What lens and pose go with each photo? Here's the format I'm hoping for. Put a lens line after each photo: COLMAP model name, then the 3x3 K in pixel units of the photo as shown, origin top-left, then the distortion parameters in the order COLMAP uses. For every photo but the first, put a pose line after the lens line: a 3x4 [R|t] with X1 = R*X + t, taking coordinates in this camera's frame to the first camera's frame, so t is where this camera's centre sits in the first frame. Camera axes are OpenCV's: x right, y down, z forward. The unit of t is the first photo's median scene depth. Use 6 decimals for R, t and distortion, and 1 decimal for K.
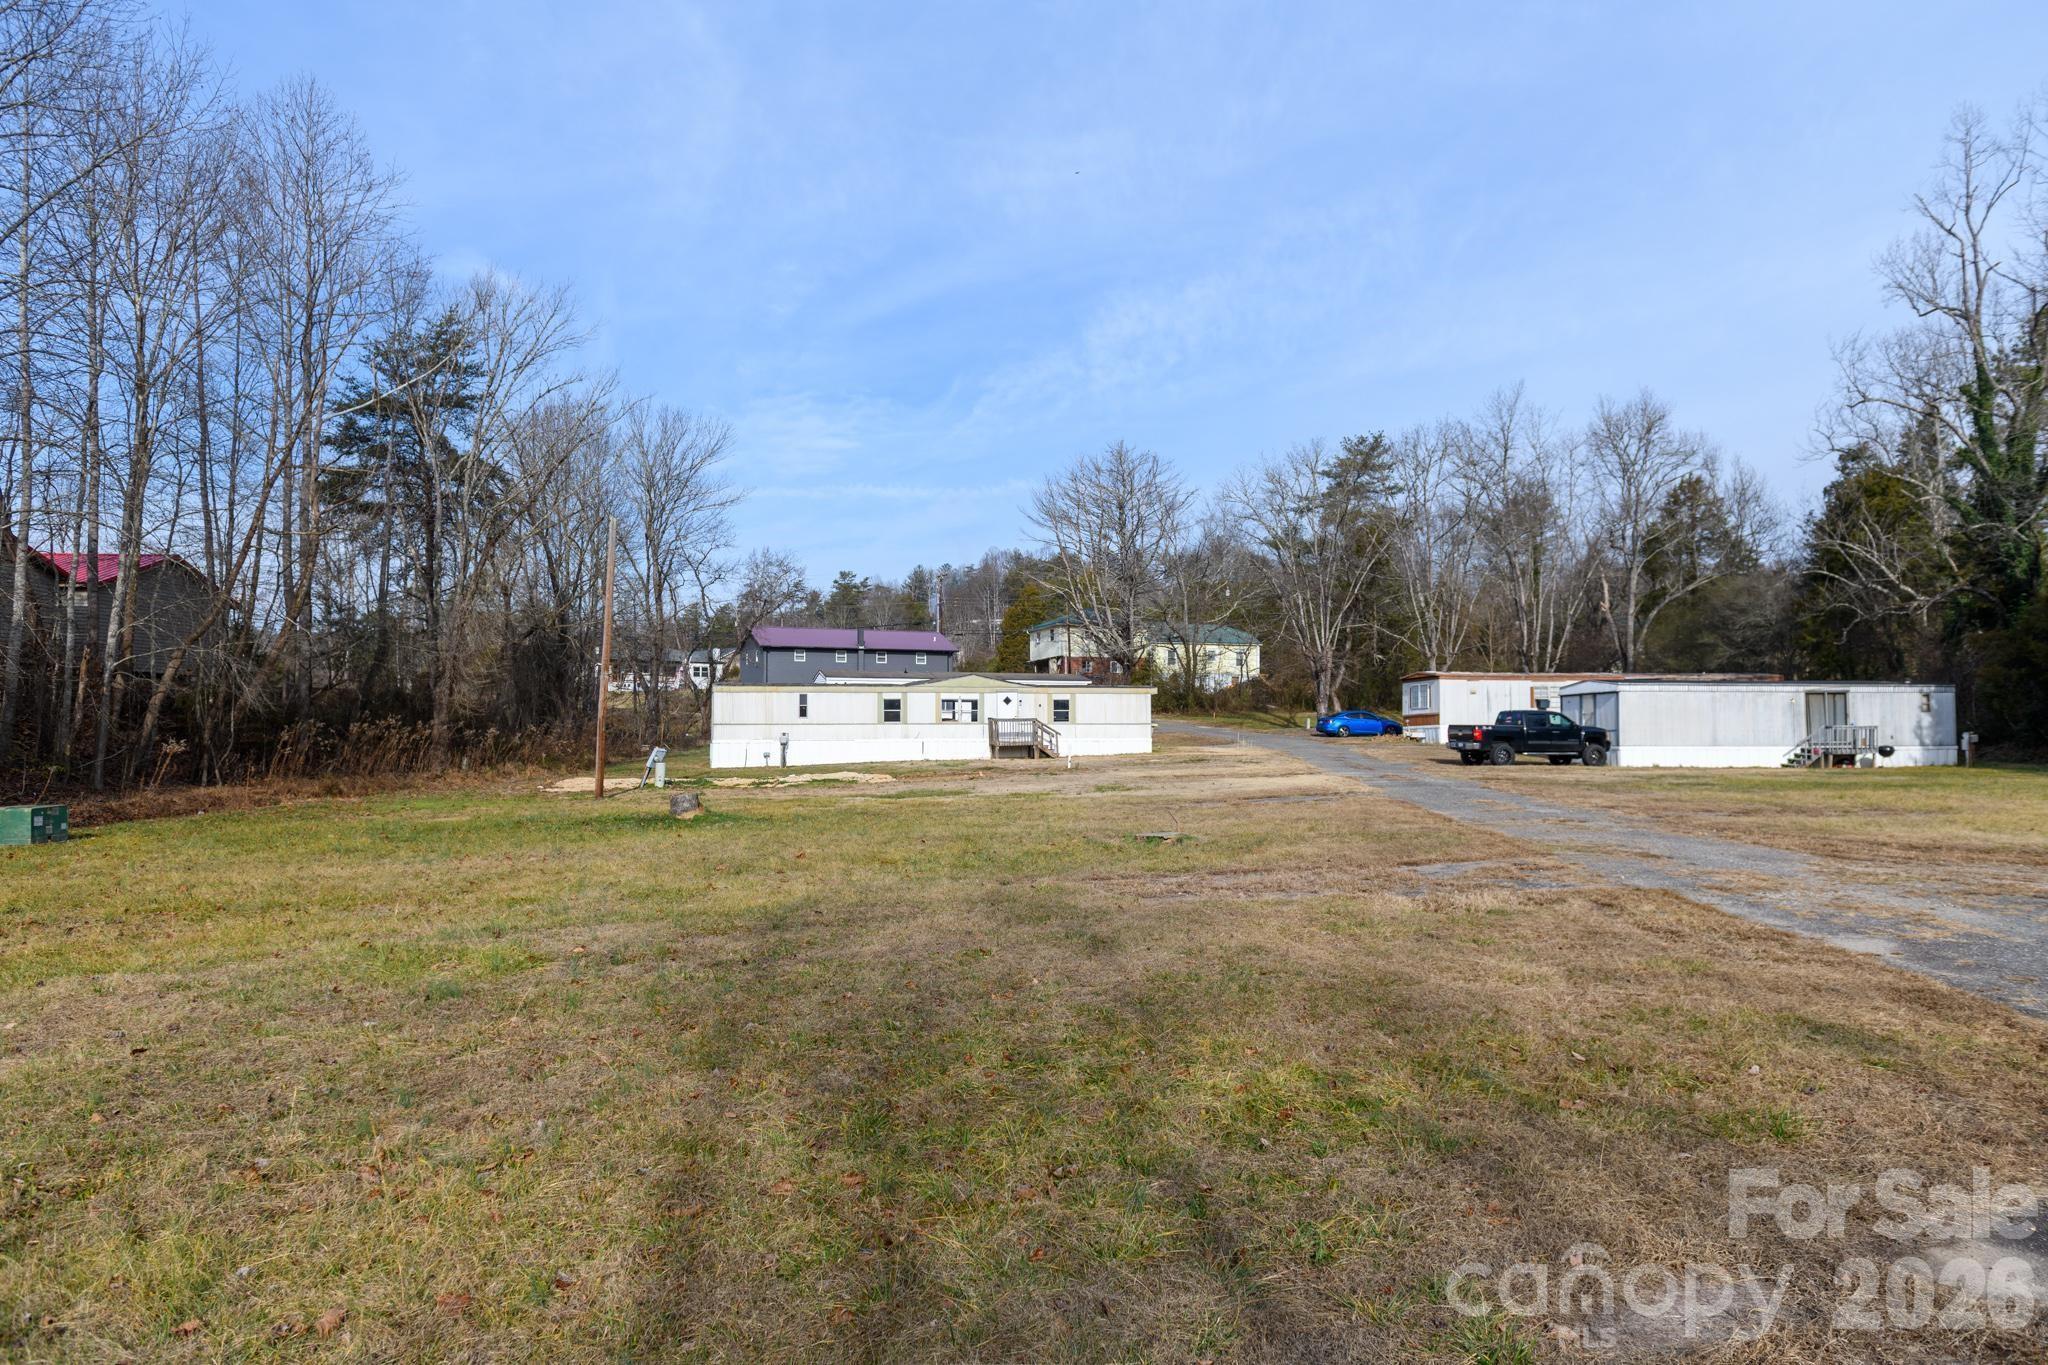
lens RADIAL K [[1395.0, 0, 1032.7], [0, 1395.0, 693.9], [0, 0, 1]] dist [0.011630, -0.012003]
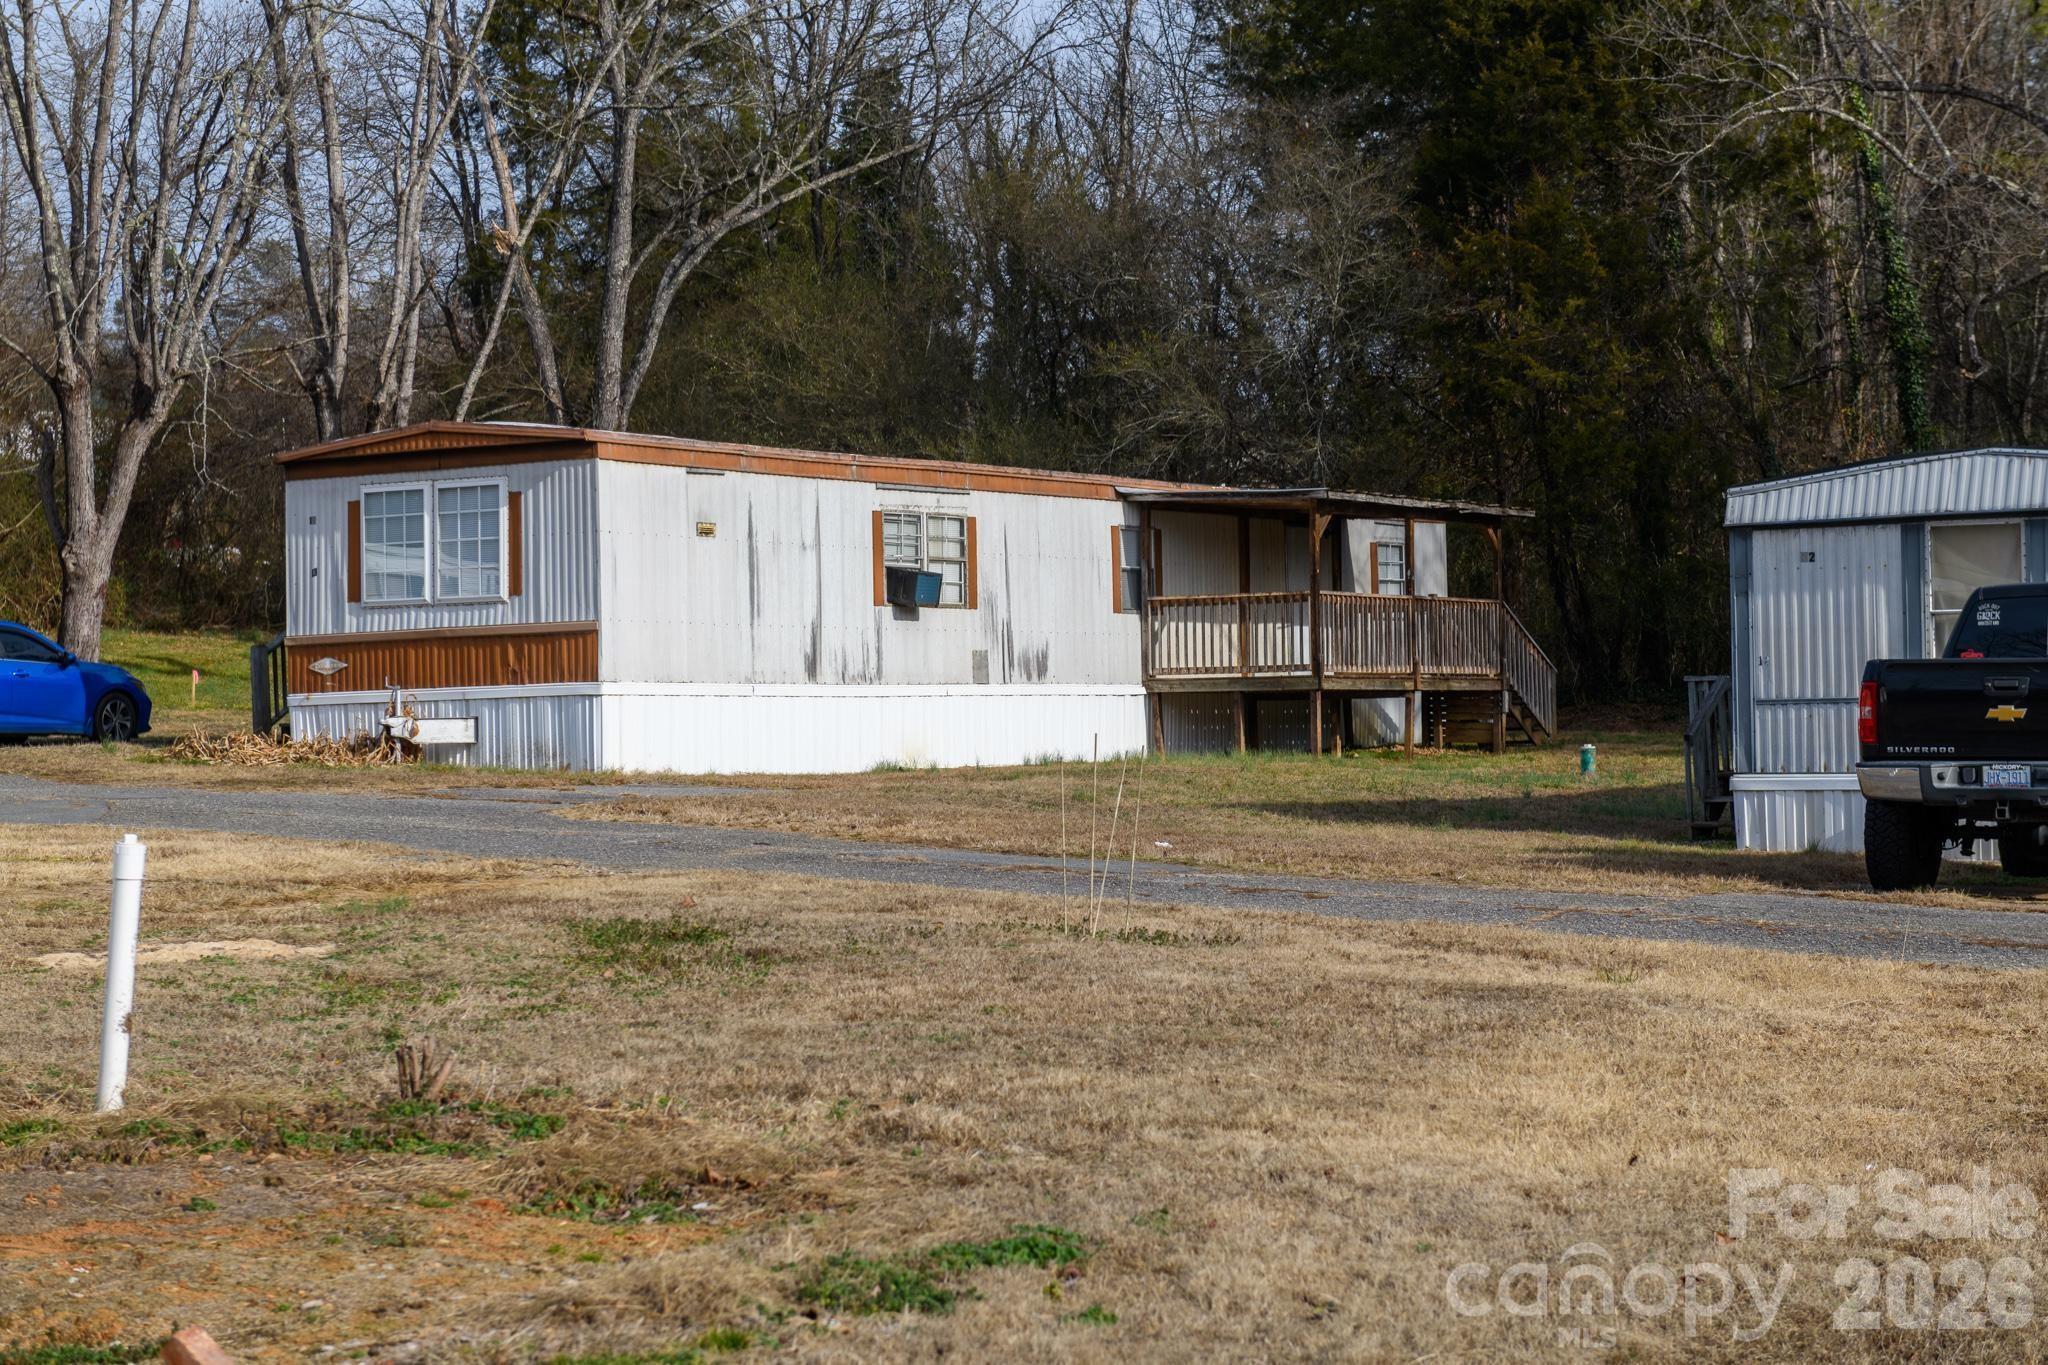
lens RADIAL K [[3907.3, 0, 1079.1], [0, 3907.3, 669.5], [0, 0, 1]] dist [-0.029764, 0.000000]
pose [[0.665232, 0.002879, 0.746631, -0.099576], [-0.011927, 0.999906, 0.006771, 0.017544], [-0.746541, -0.013409, 0.665204, 0.627356]]
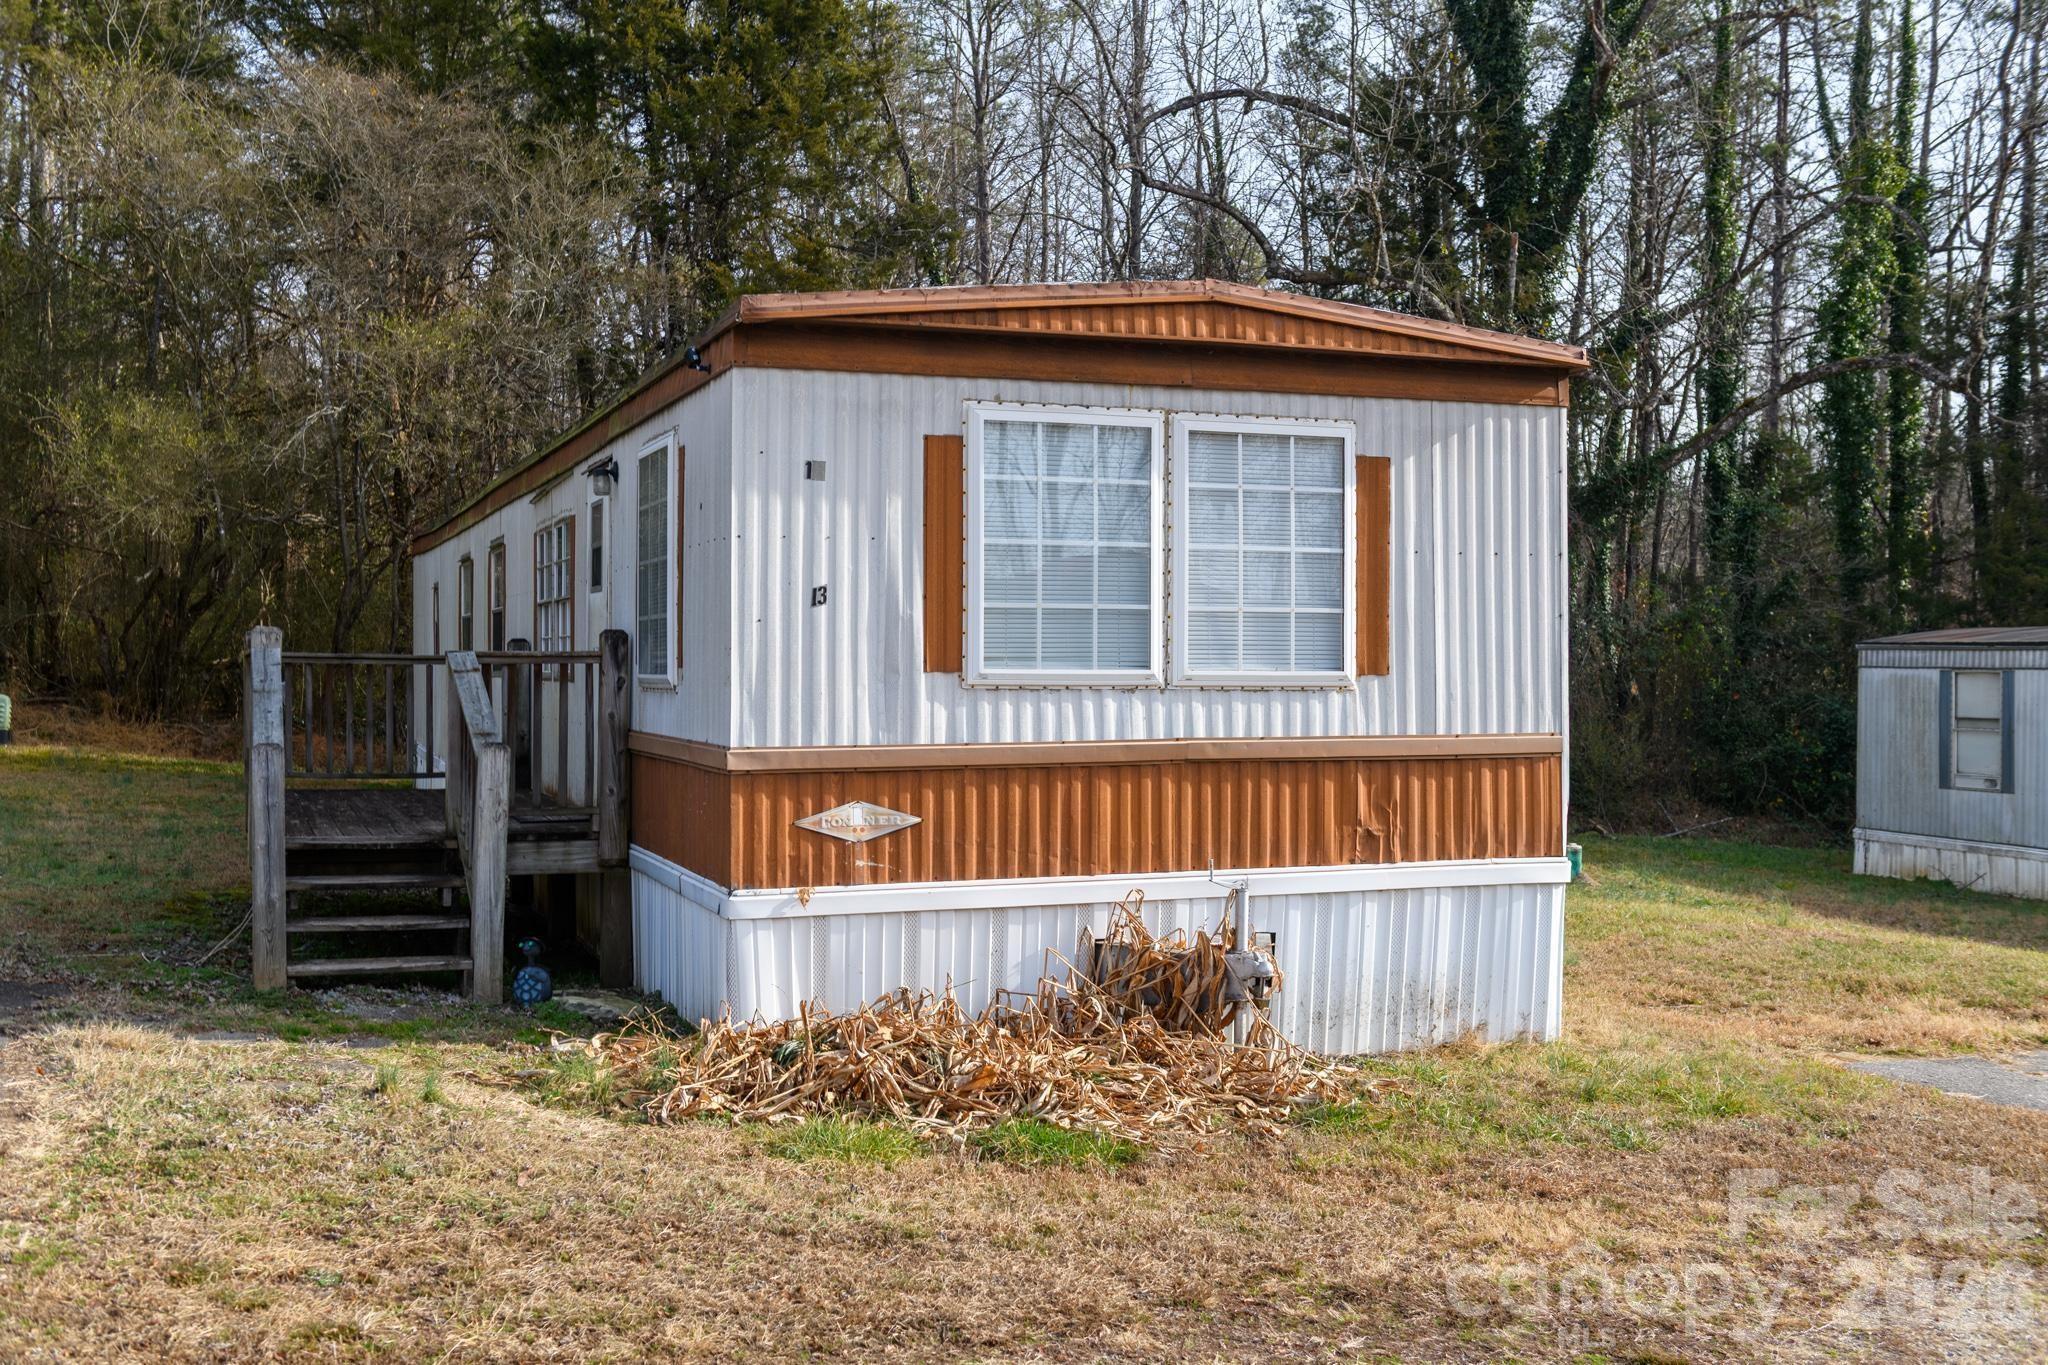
lens RADIAL K [[2188.0, 0, 1033.4], [0, 2188.0, 684.9], [0, 0, 1]] dist [-0.016445, 0.000000]
pose [[-0.194765, 0.001461, 0.980849, 0.156964], [-0.039136, 0.999191, -0.009259, 0.014181], [-0.980069, -0.040189, -0.194551, 1.185965]]
